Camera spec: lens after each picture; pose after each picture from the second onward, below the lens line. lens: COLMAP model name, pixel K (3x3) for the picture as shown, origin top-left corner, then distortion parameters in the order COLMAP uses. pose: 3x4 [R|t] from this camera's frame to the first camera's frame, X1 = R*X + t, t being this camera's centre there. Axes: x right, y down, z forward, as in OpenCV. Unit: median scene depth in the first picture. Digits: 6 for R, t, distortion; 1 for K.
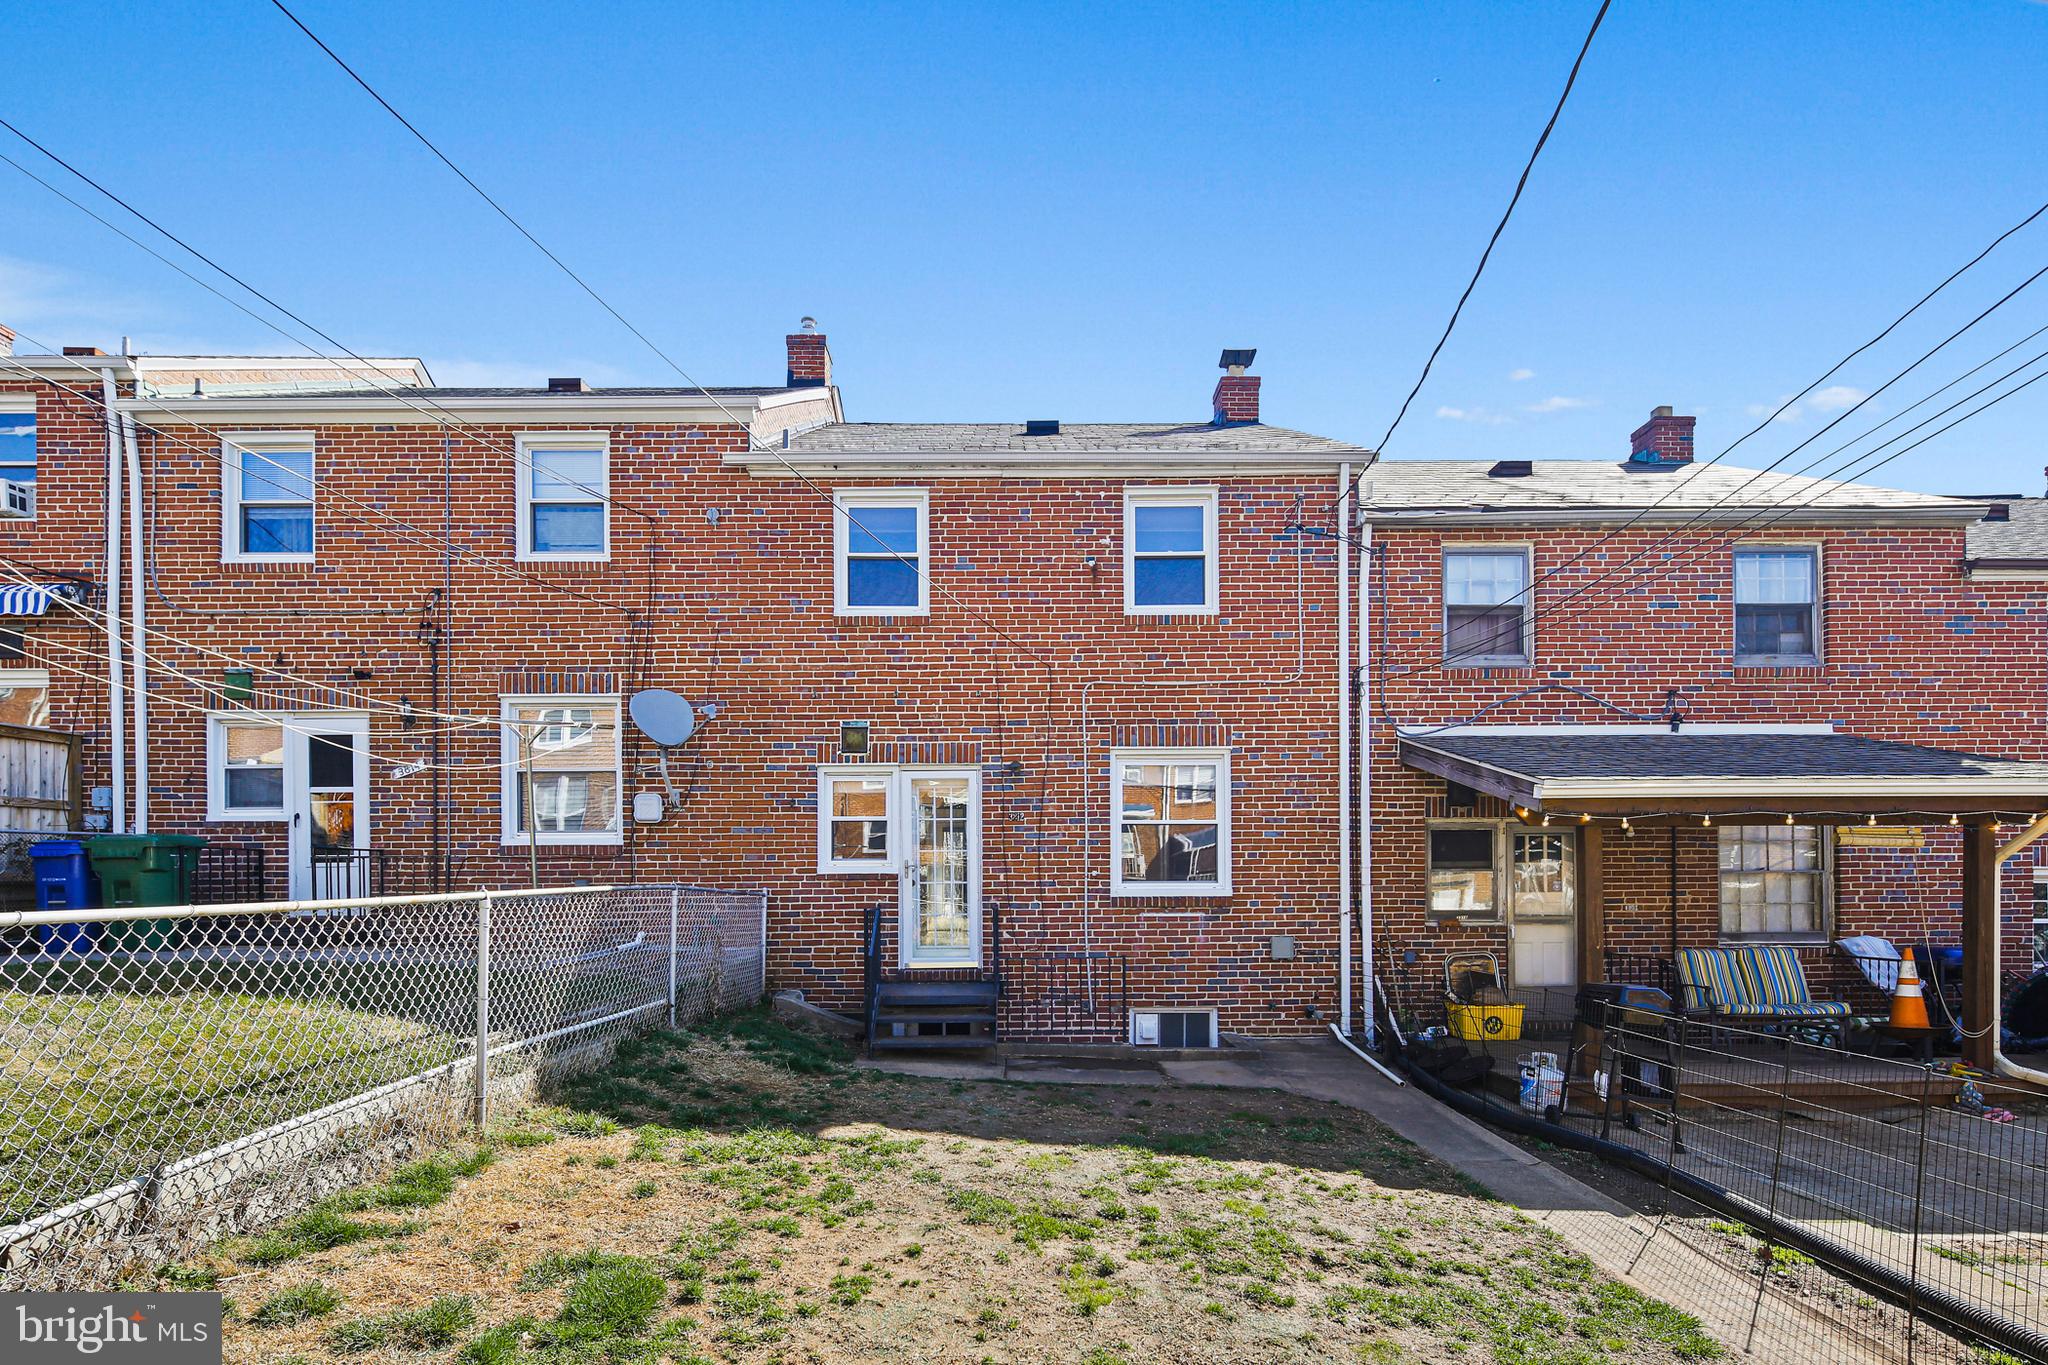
lens RADIAL K [[985.8, 0, 1028.8], [0, 985.8, 711.4], [0, 0, 1]] dist [-0.000452, -0.001140]
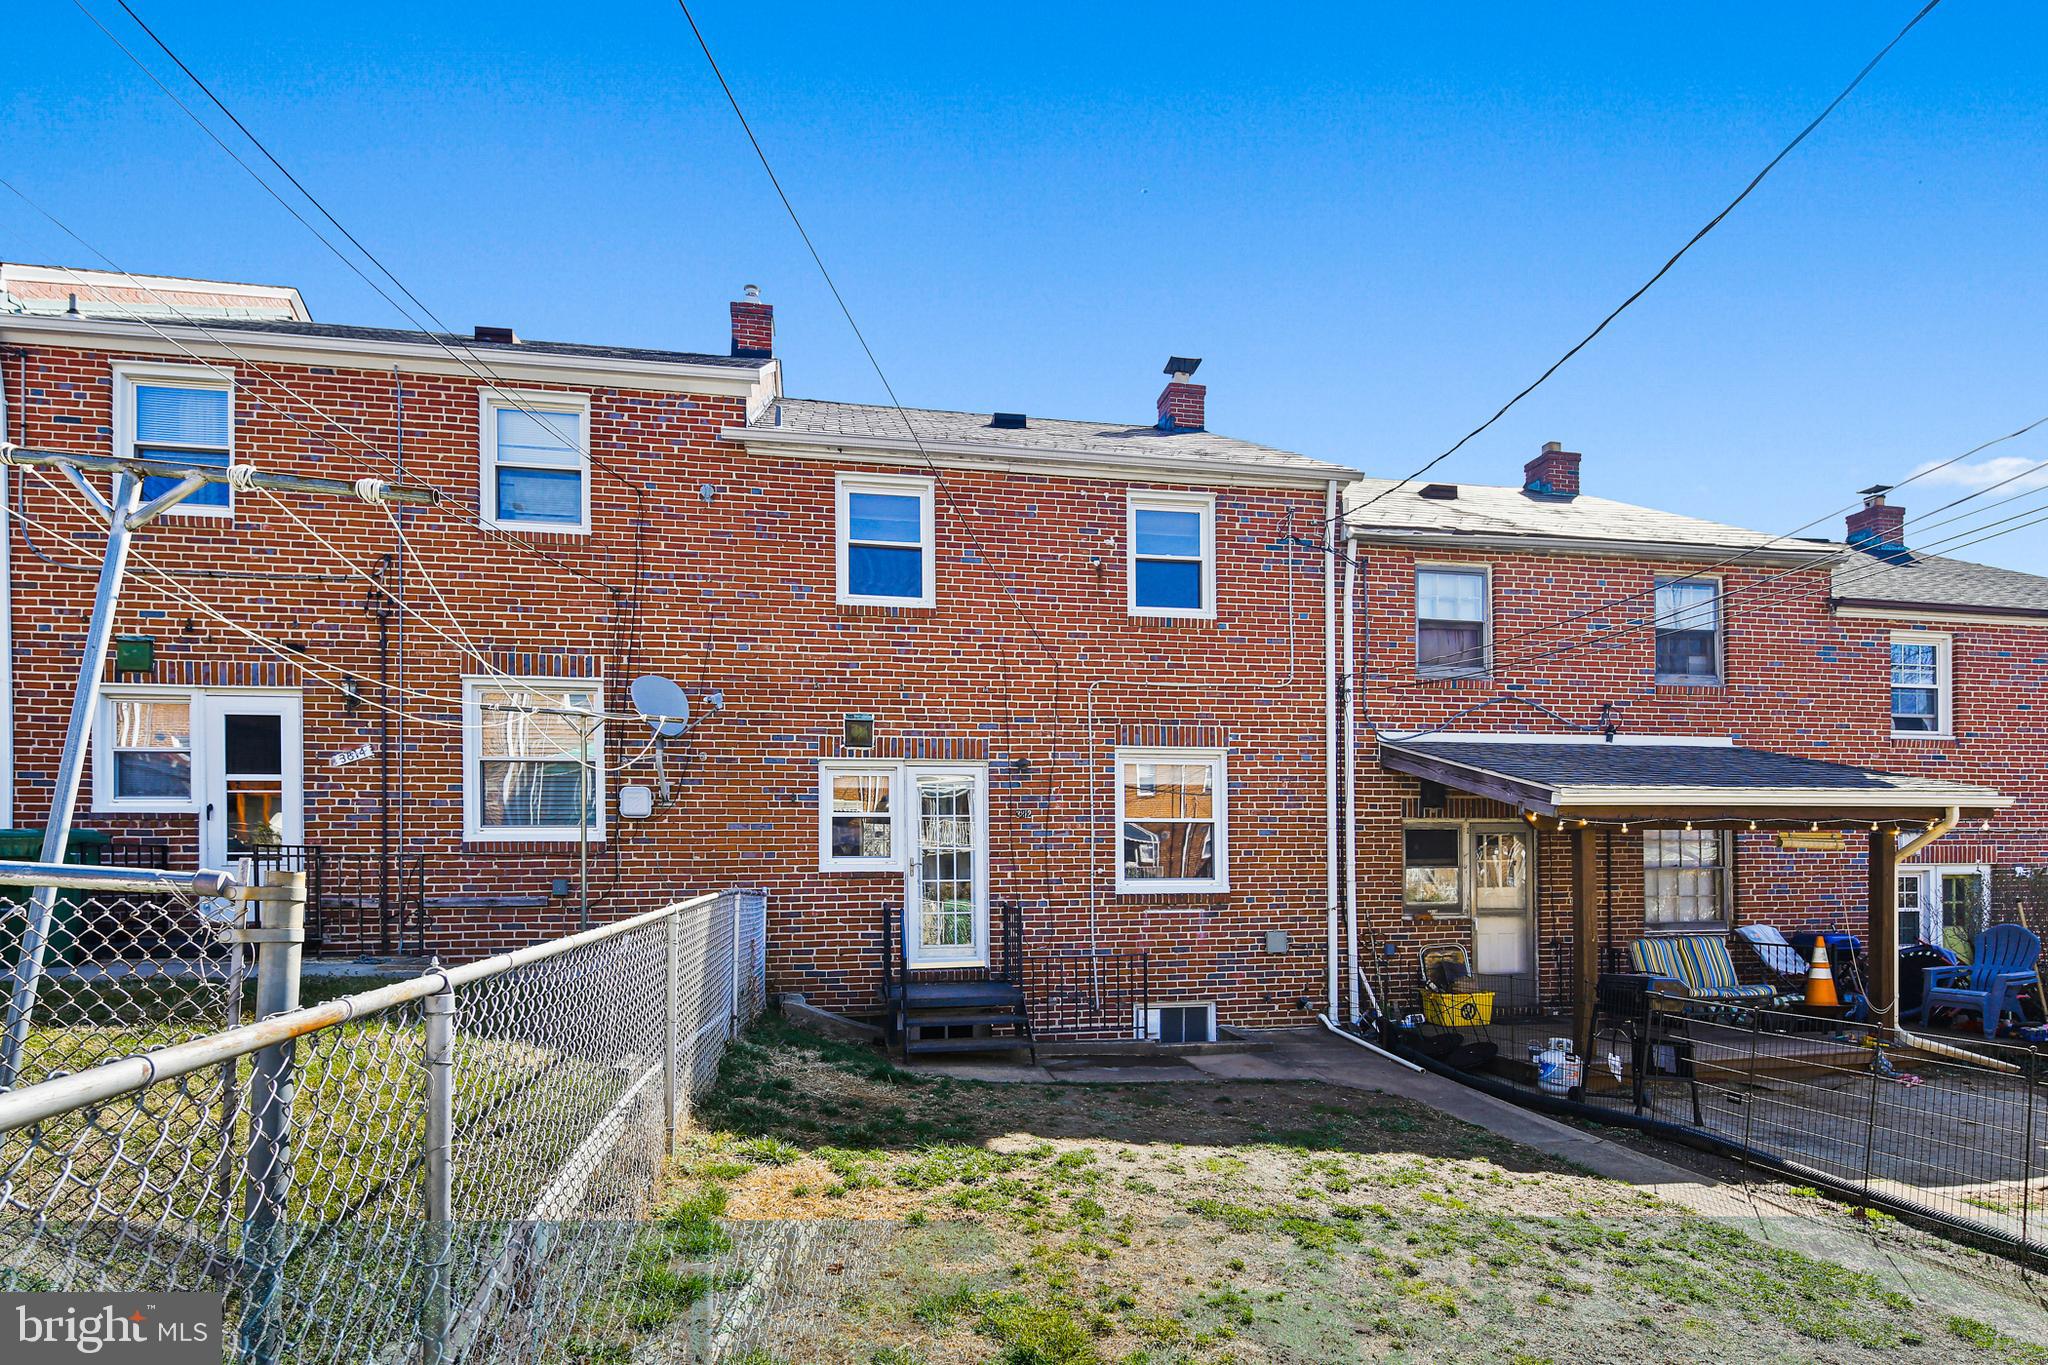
lens RADIAL K [[993.0, 0, 1021.2], [0, 993.0, 692.0], [0, 0, 1]] dist [-0.000053, -0.001717]
pose [[0.985053, 0.028178, 0.169933, -0.185528], [-0.027471, 0.999601, -0.006507, -0.009706], [-0.170048, 0.001741, 0.985434, 0.011337]]
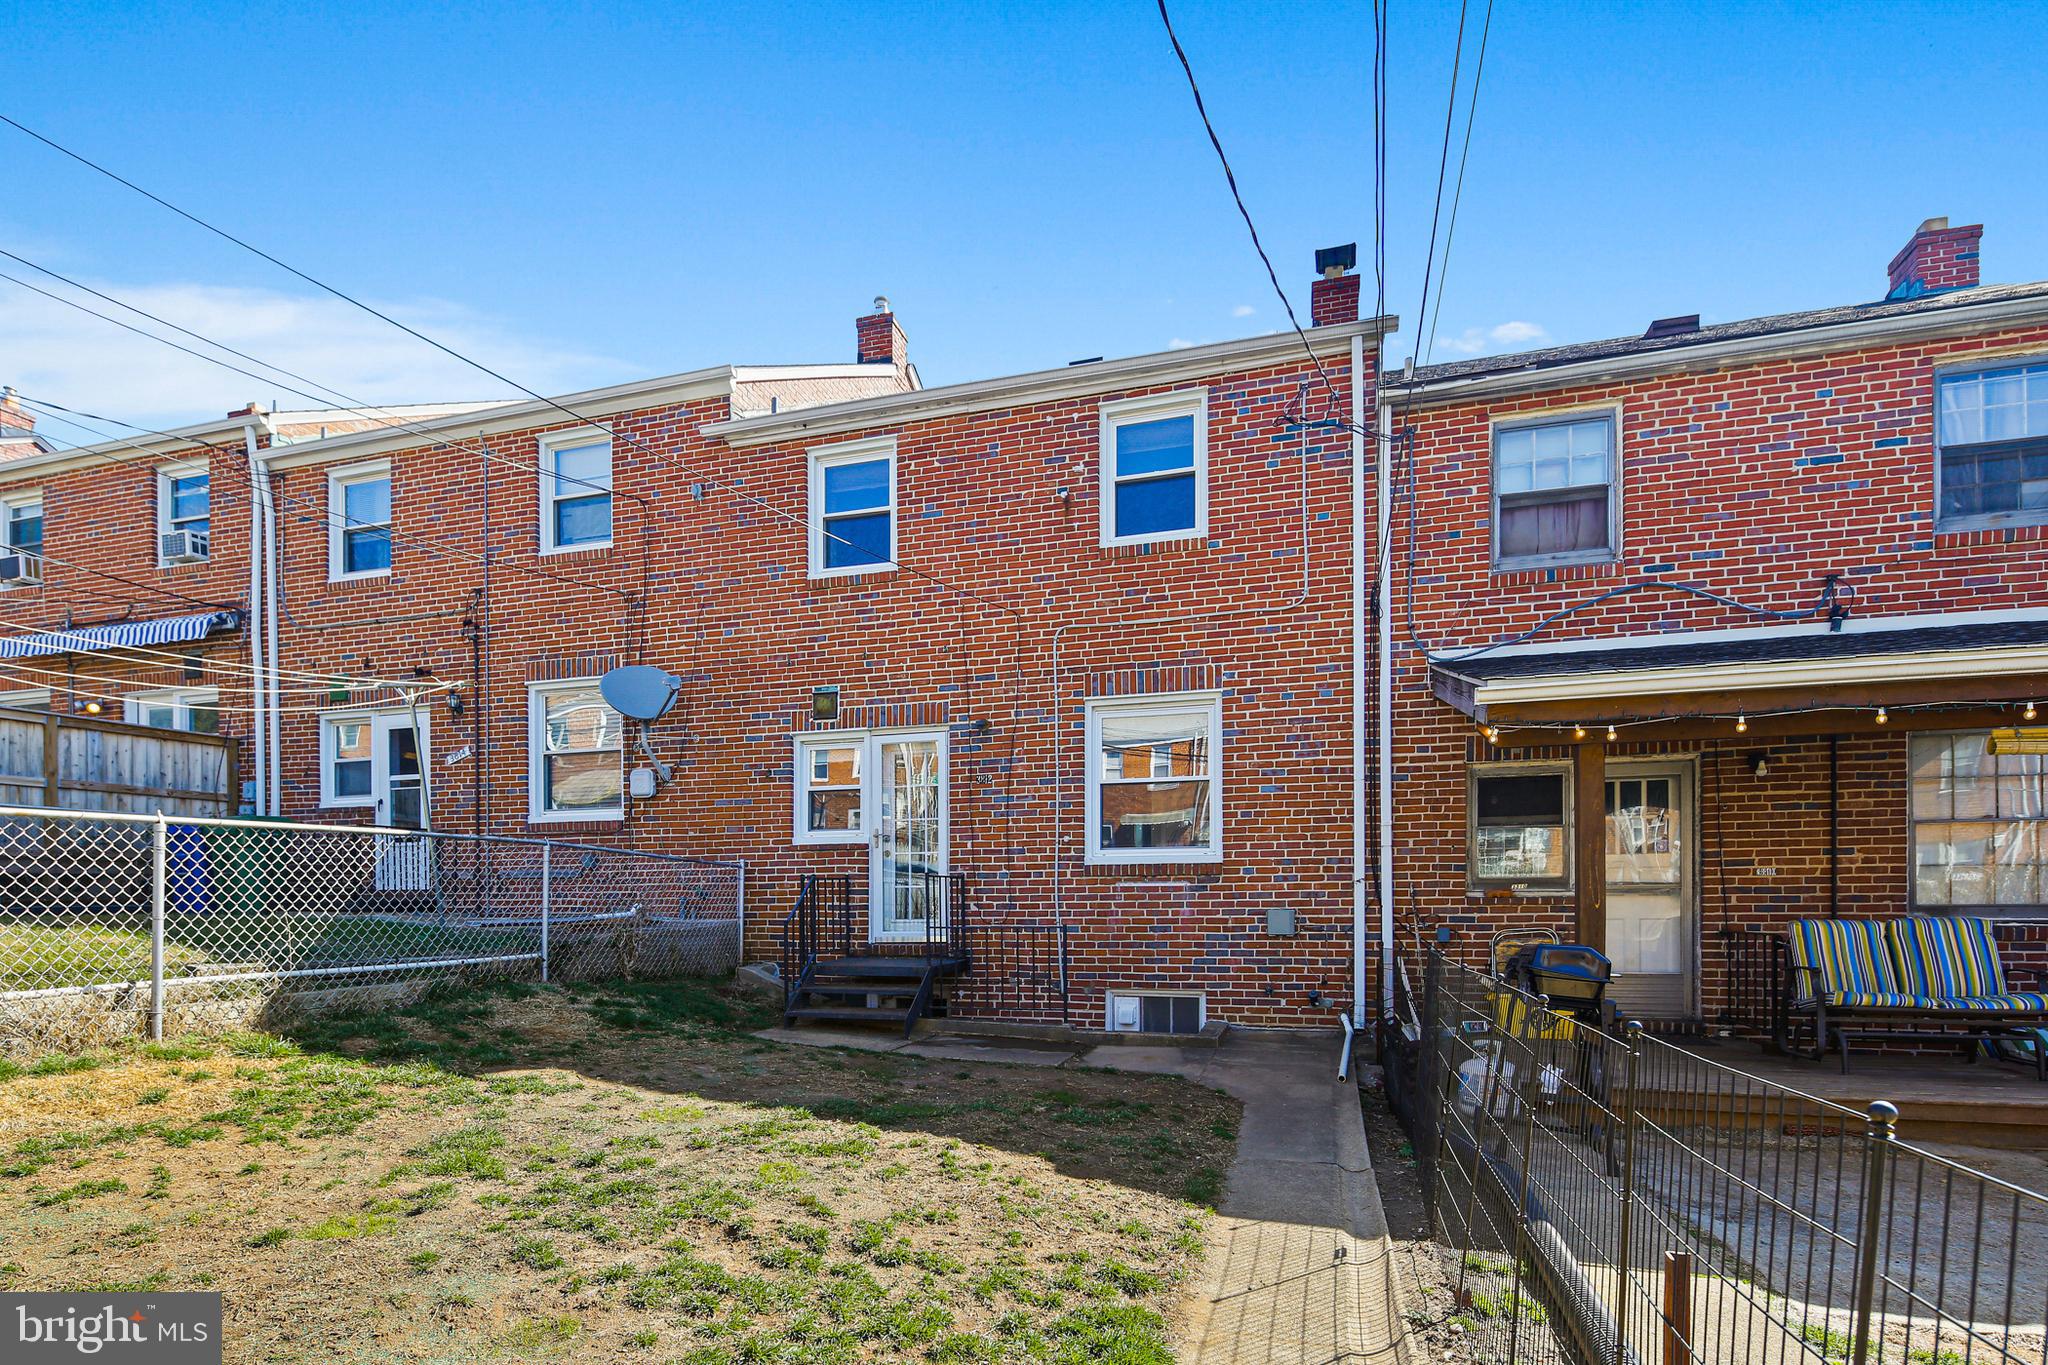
lens RADIAL K [[1003.0, 0, 1034.1], [0, 1003.0, 746.8], [0, 0, 1]] dist [-0.000984, -0.002367]
pose [[0.957622, -0.044303, -0.284600, 0.292284], [0.049612, 0.998703, 0.011467, 0.067181], [0.283723, -0.025101, 0.958578, 0.120280]]
